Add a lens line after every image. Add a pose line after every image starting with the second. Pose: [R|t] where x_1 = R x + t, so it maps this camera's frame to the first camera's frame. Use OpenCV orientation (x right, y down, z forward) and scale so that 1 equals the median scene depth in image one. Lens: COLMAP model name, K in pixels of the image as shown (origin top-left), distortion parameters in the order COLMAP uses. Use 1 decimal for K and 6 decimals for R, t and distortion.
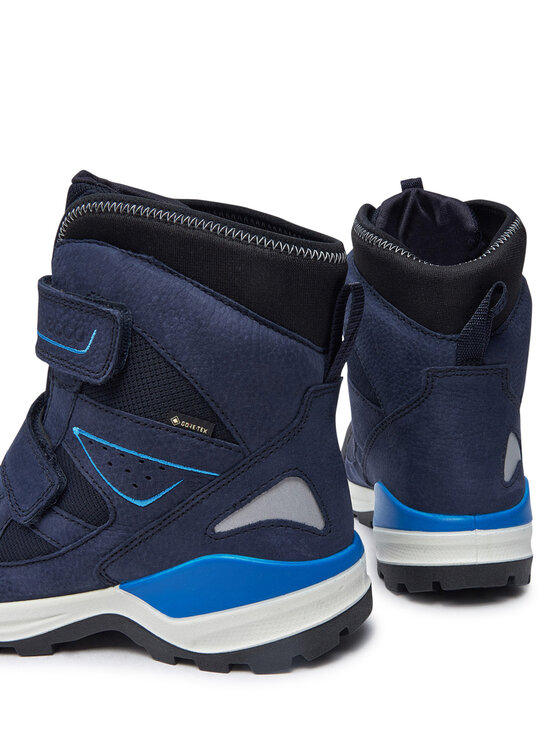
lens RADIAL K [[820.0, 0, 310.7], [0, 820.0, 445.4], [0, 0, 1]] dist [0.013166, 0.000970]
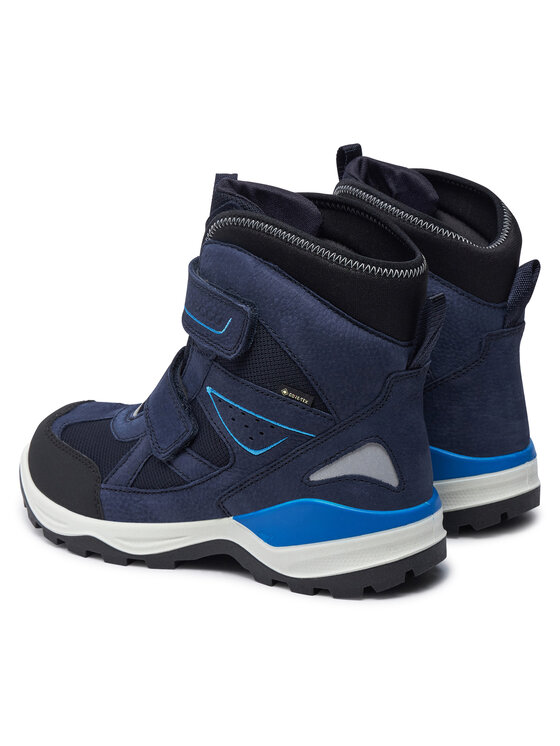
lens RADIAL K [[1359.5, 0, 280.0], [0, 1359.5, 373.0], [0, 0, 1]] dist [-0.031447, -0.024609]
pose [[0.976510, 0.080261, -0.199964, 0.246689], [-0.078127, 0.996771, 0.018555, -0.095632], [0.200808, -0.002497, 0.979628, -1.071745]]
